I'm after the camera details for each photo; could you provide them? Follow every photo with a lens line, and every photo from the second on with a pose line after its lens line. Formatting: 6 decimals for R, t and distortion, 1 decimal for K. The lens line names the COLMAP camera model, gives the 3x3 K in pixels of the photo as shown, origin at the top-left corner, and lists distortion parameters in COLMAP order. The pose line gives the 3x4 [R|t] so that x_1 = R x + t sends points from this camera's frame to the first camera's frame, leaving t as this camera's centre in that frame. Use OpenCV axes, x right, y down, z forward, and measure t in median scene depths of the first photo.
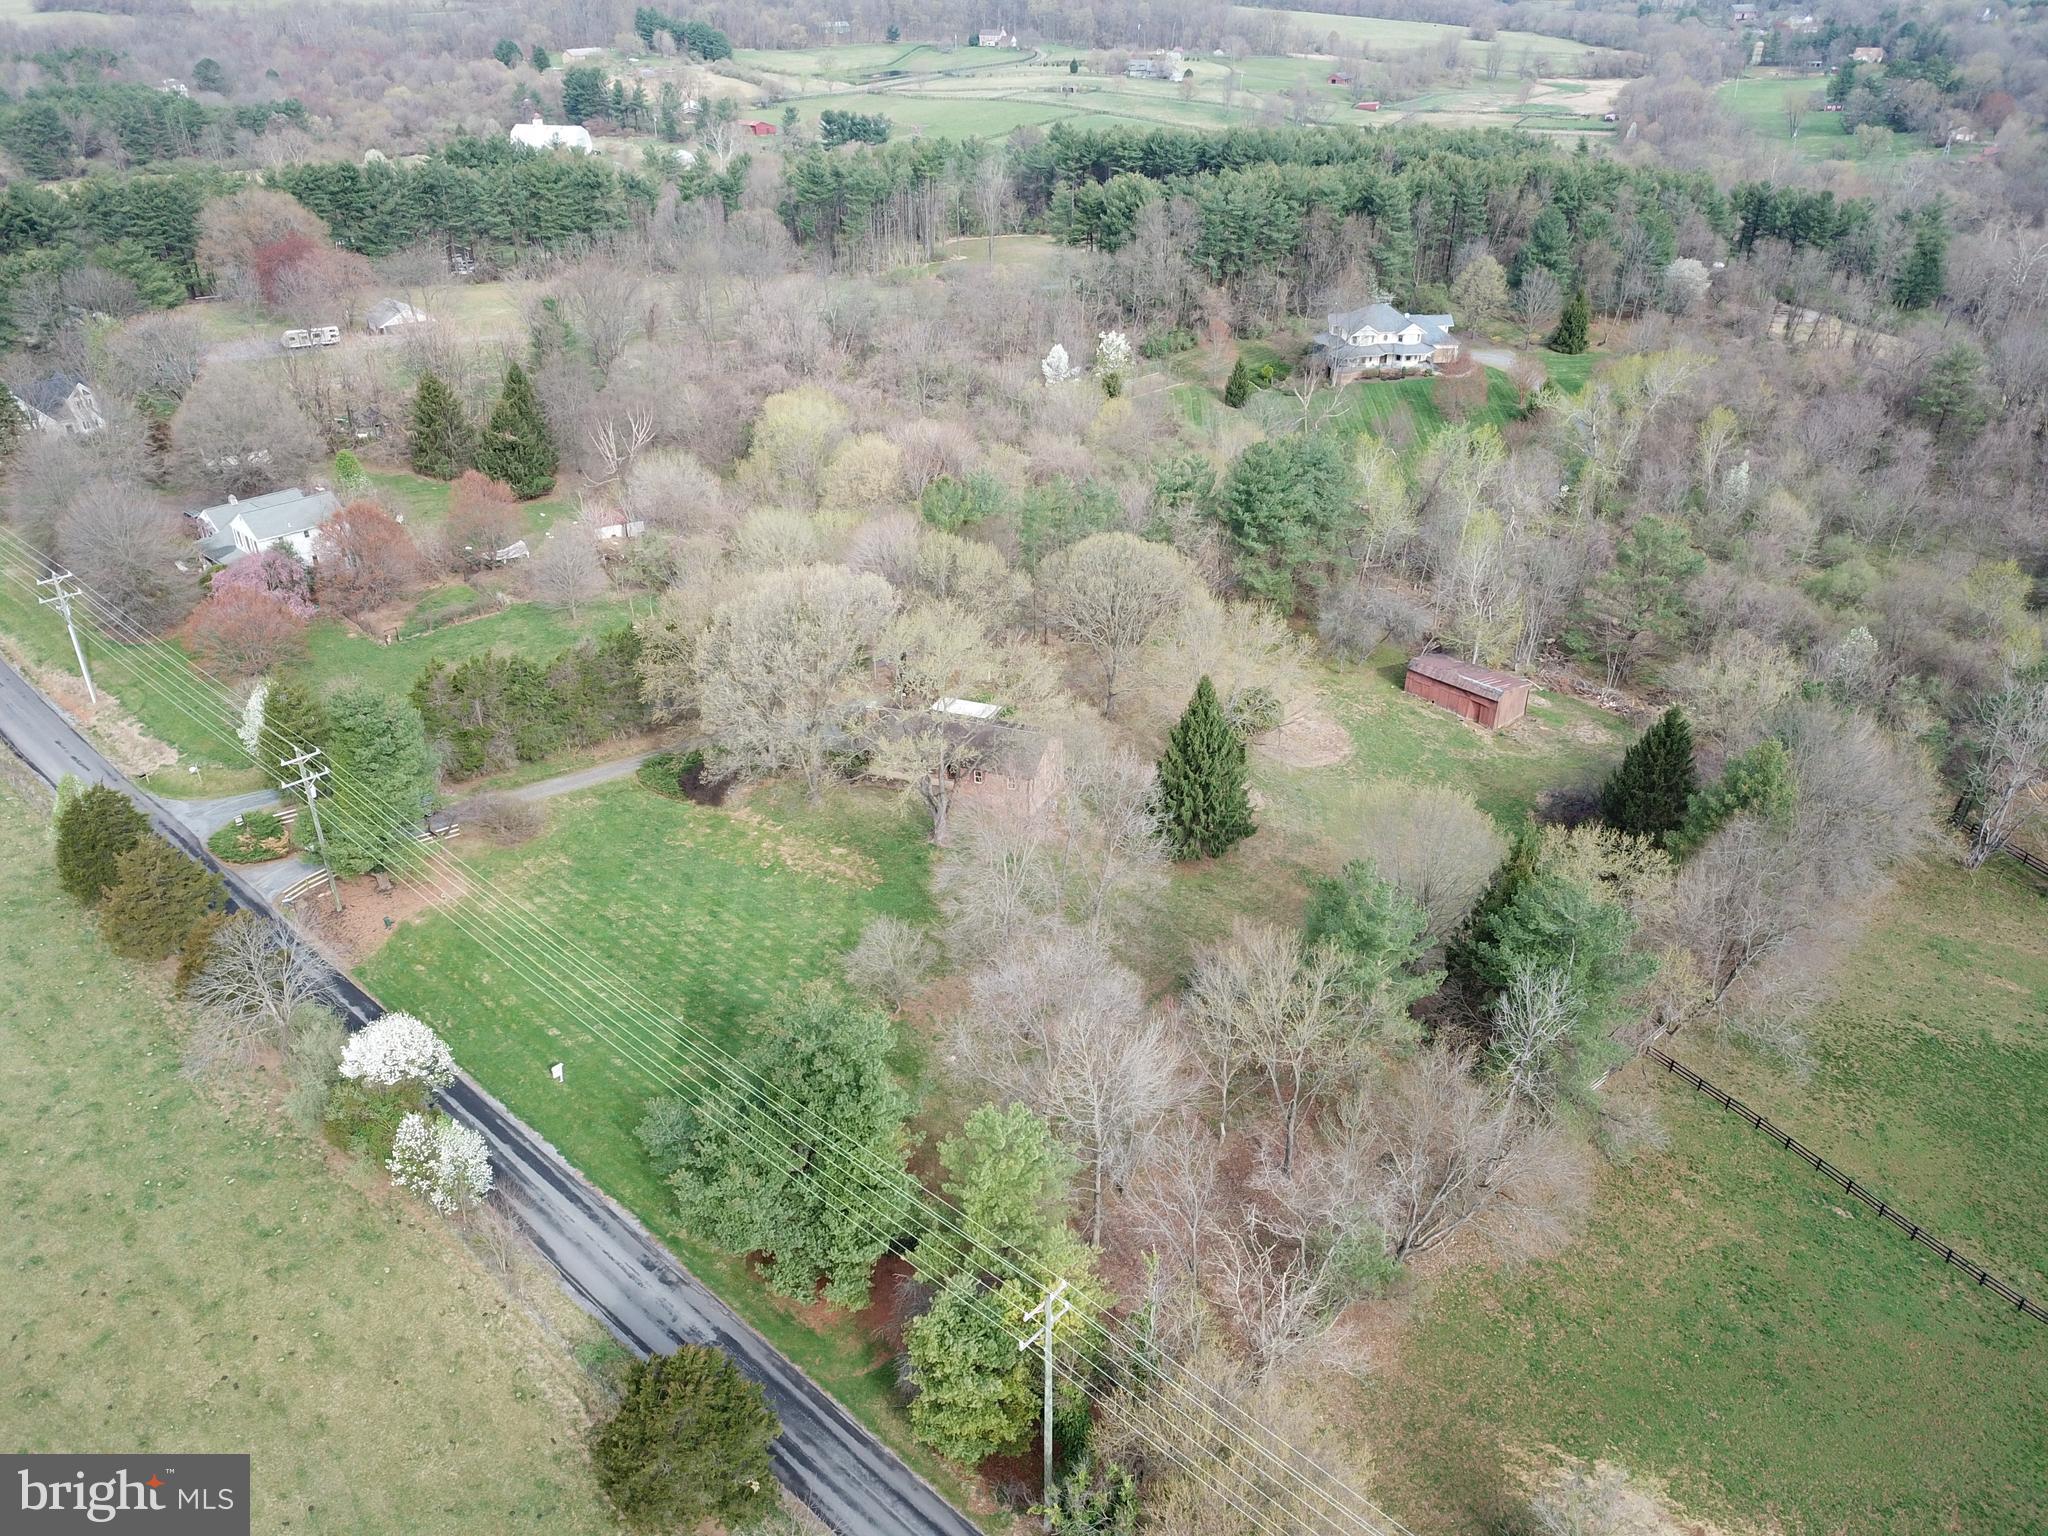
lens RADIAL K [[1561.7, 0, 1022.0], [0, 1561.7, 770.2], [0, 0, 1]] dist [0.002450, -0.003506]
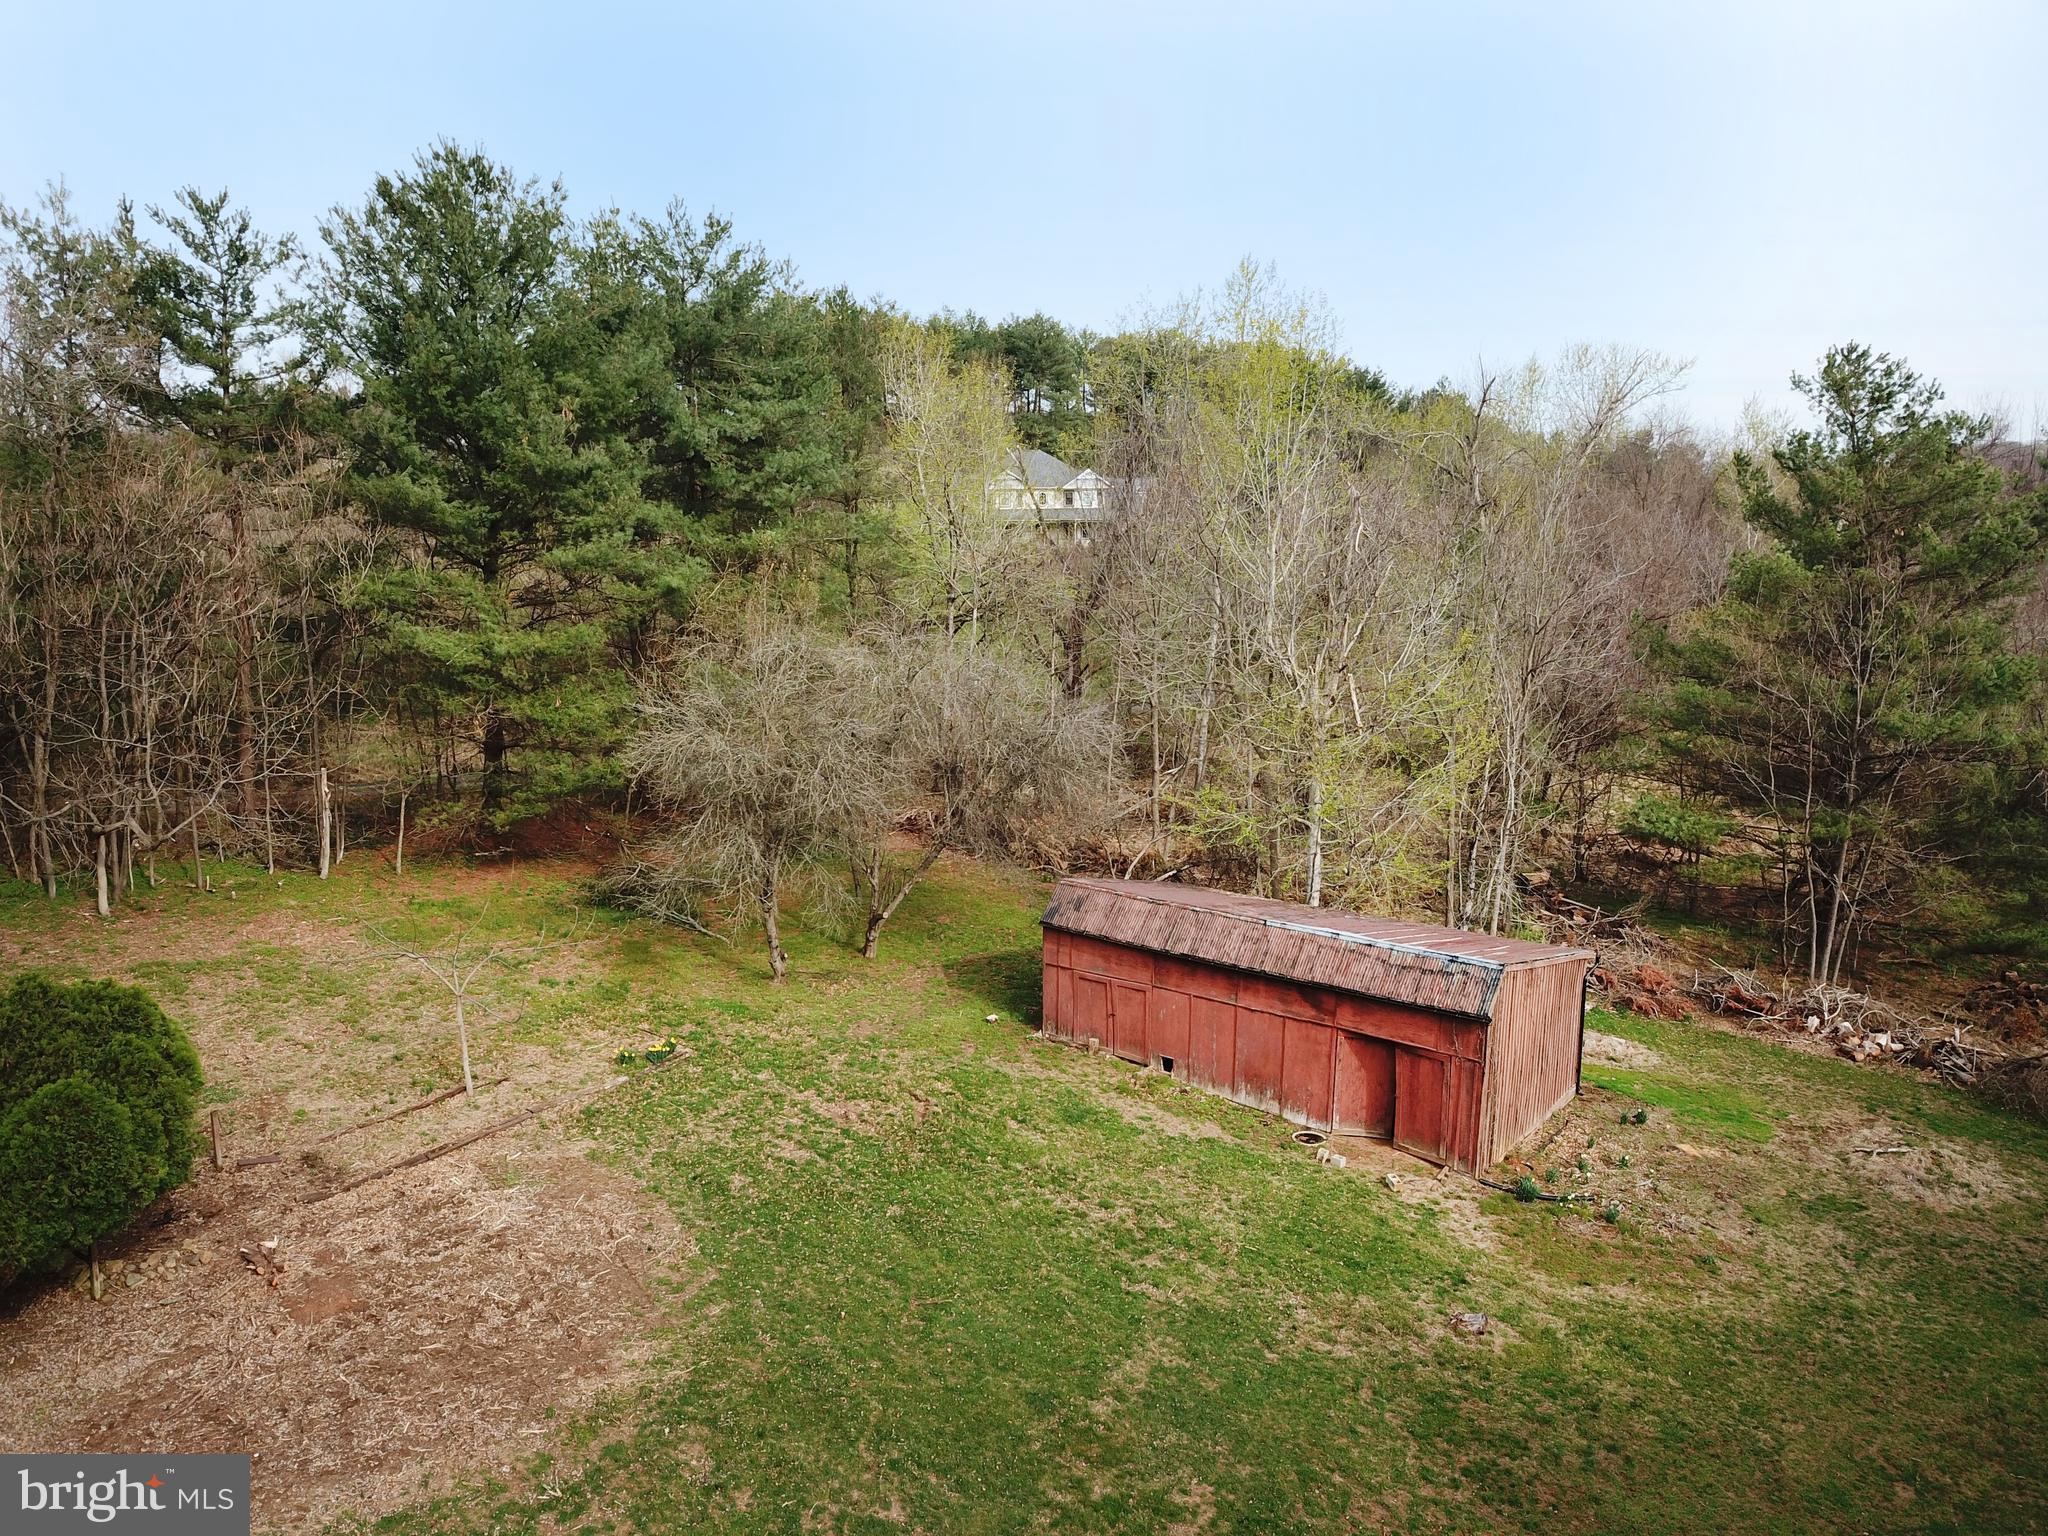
lens RADIAL K [[1561.7, 0, 1021.2], [0, 1561.7, 769.0], [0, 0, 1]] dist [0.002450, -0.003506]
pose [[0.987388, -0.012647, 0.157812, 0.211564], [0.063003, 0.945863, -0.318393, -0.014941], [-0.145242, 0.324320, 0.934731, 0.795020]]
